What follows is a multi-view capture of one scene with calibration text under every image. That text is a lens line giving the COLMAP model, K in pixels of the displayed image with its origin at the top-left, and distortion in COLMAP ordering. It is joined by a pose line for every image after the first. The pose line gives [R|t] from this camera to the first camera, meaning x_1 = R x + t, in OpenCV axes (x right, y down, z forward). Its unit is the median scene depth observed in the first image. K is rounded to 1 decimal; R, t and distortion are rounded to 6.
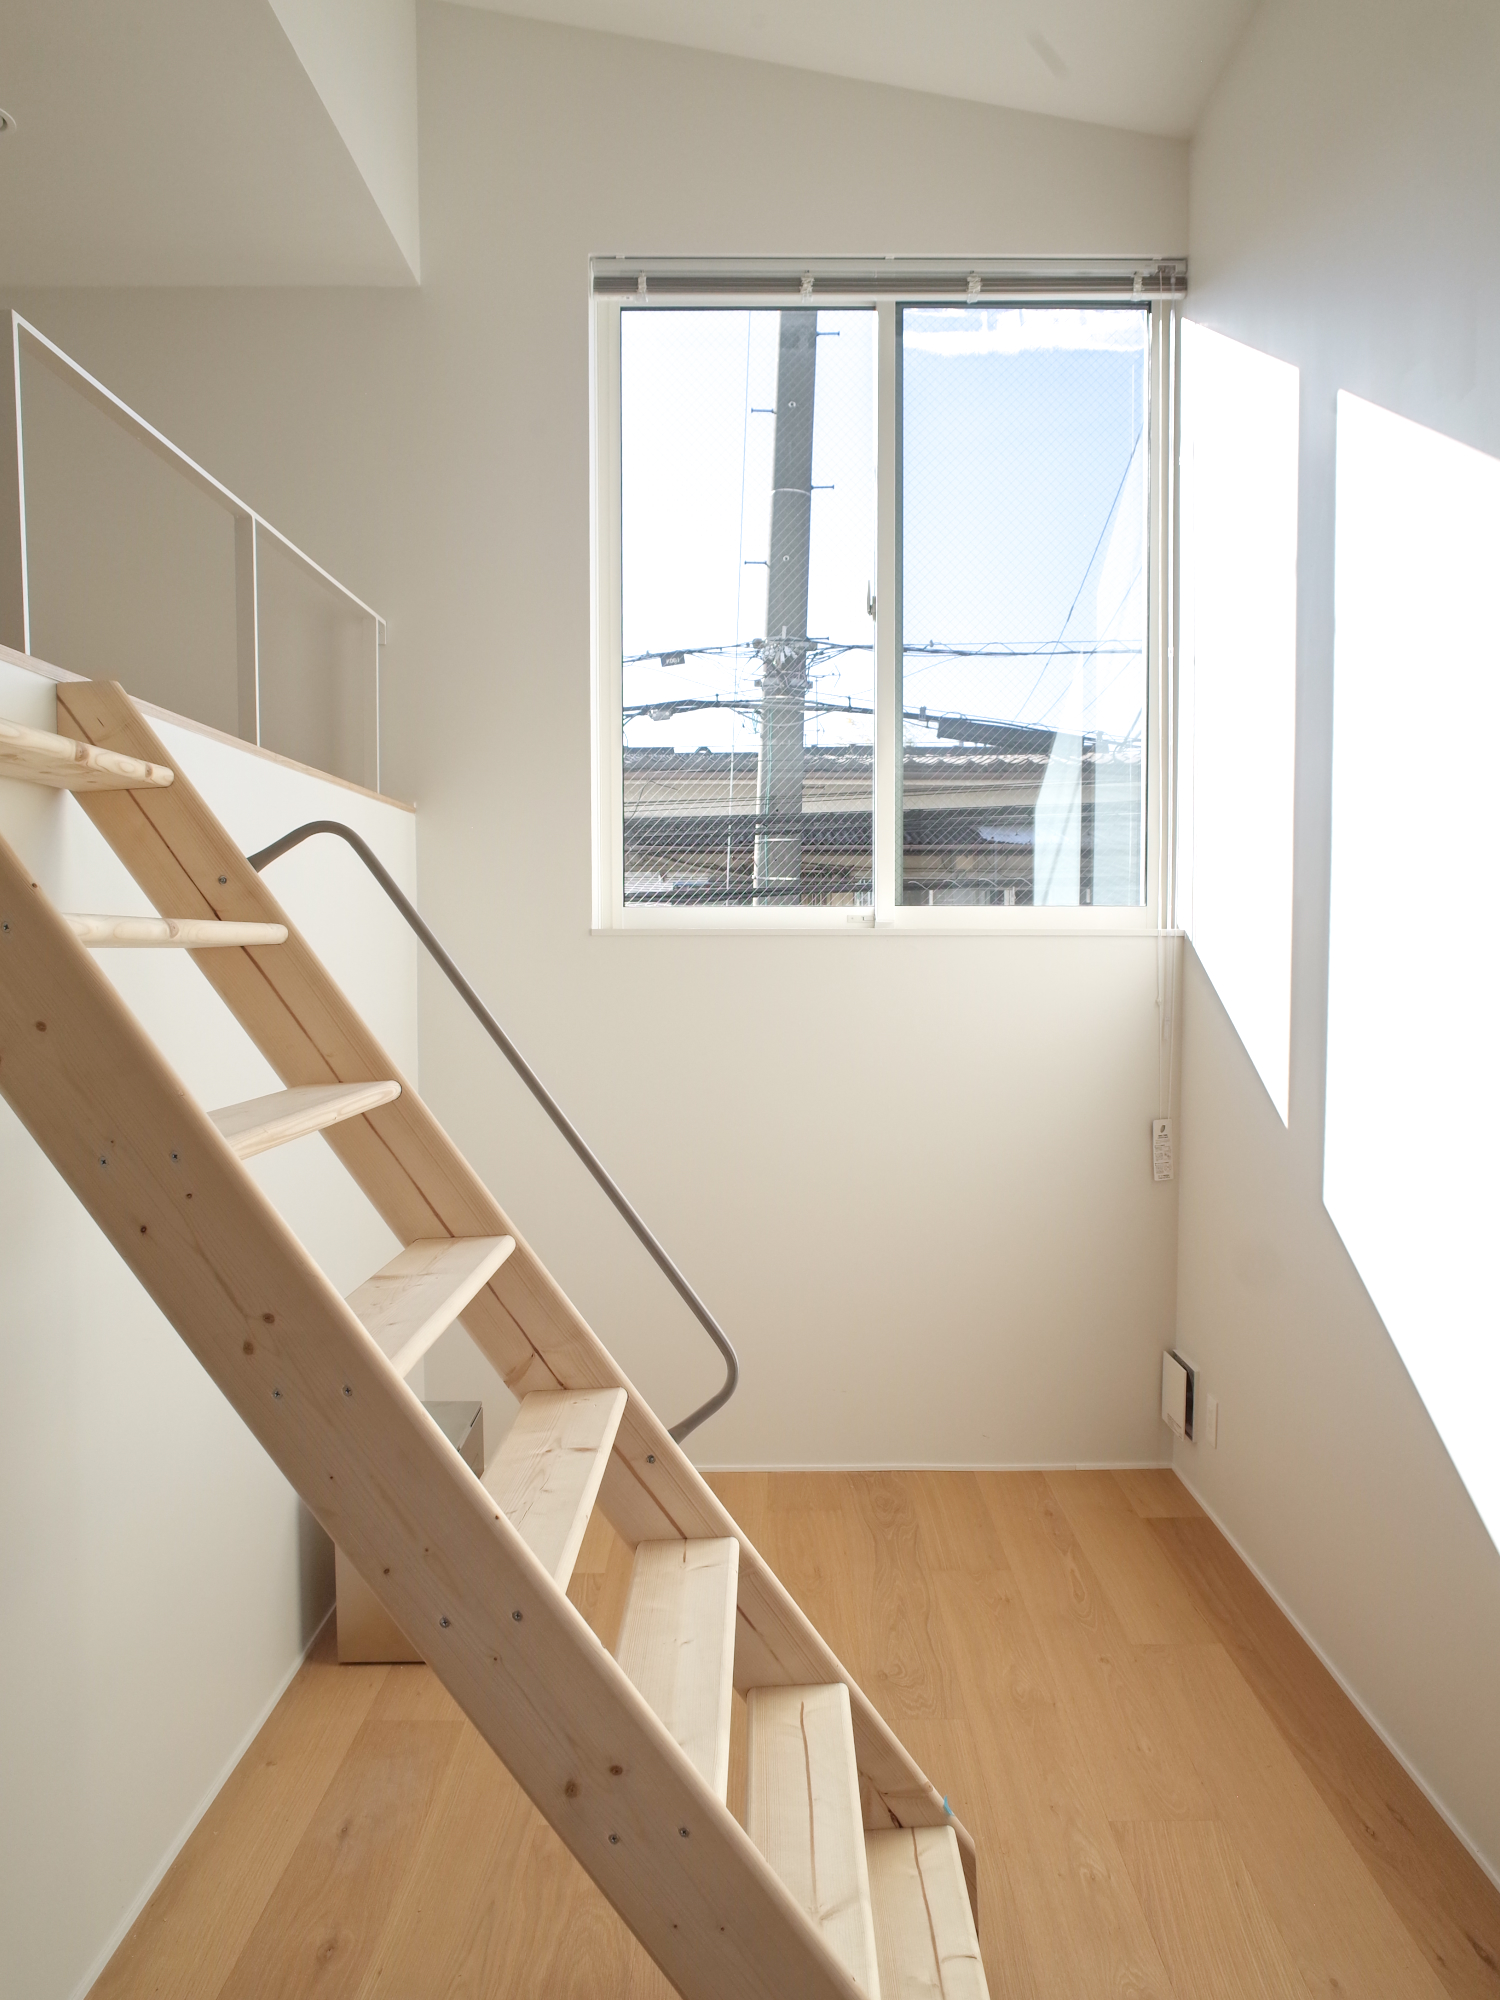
lens RADIAL K [[1352.5, 0, 750.0], [0, 1352.5, 1000.0], [0, 0, 1]] dist [-0.054516, 0.046415]
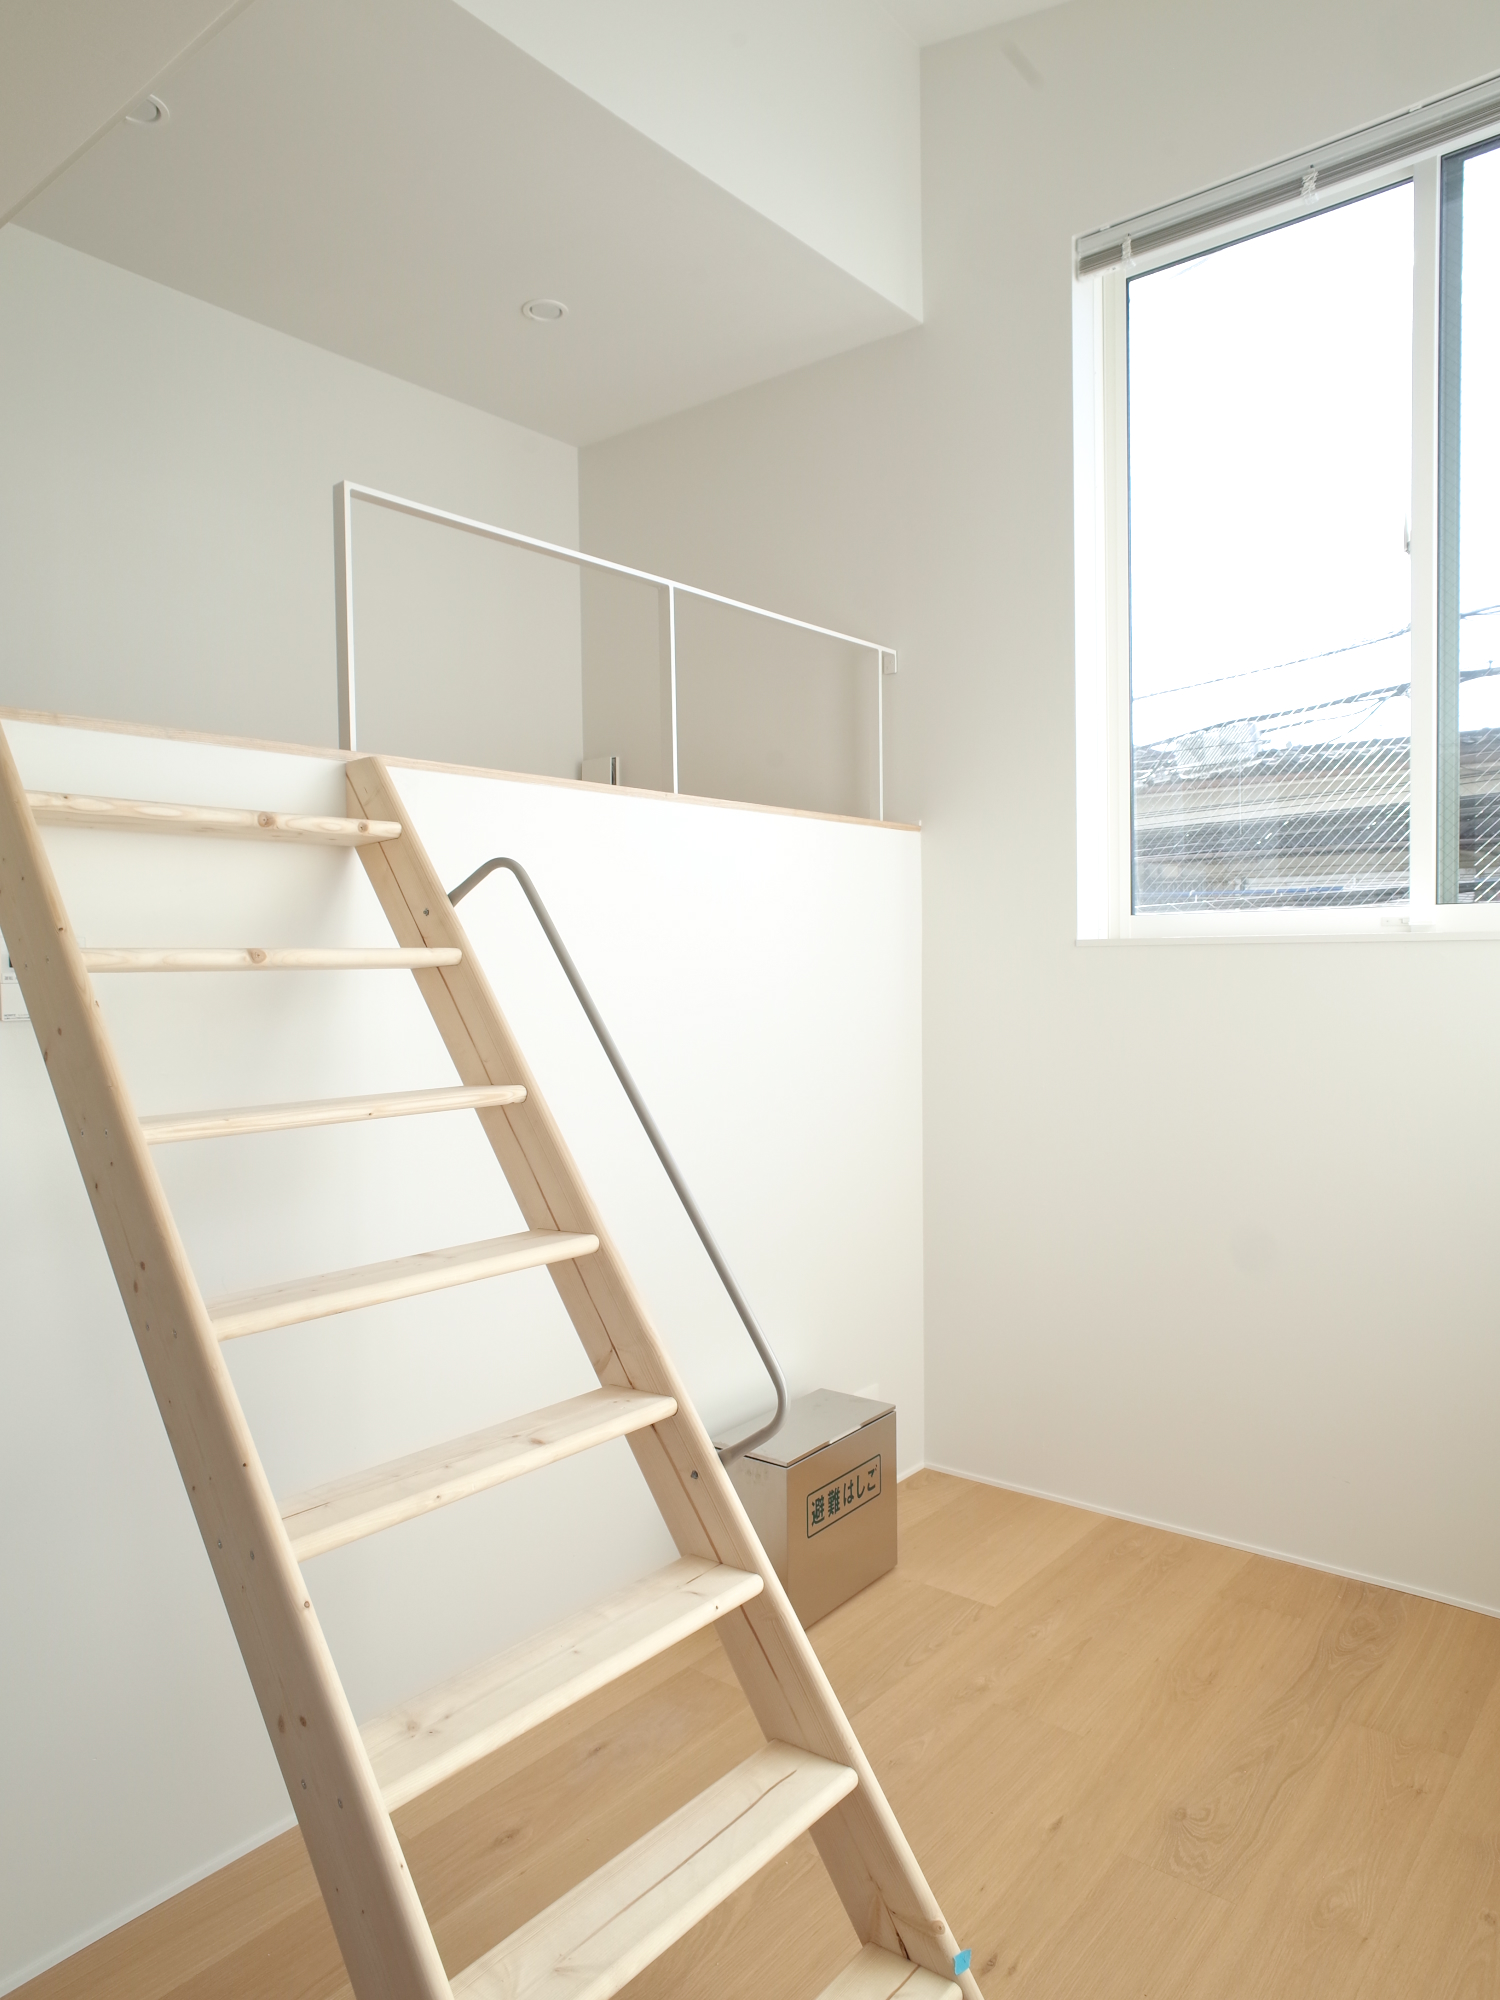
lens RADIAL K [[1310.6, 0, 750.5], [0, 1310.6, 1003.0], [0, 0, 1]] dist [-0.054140, 0.049286]
pose [[0.781989, 0.010087, -0.623211, 0.393097], [-0.011872, 0.999929, 0.001288, -0.008834], [0.623179, 0.006392, 0.782053, 0.184132]]
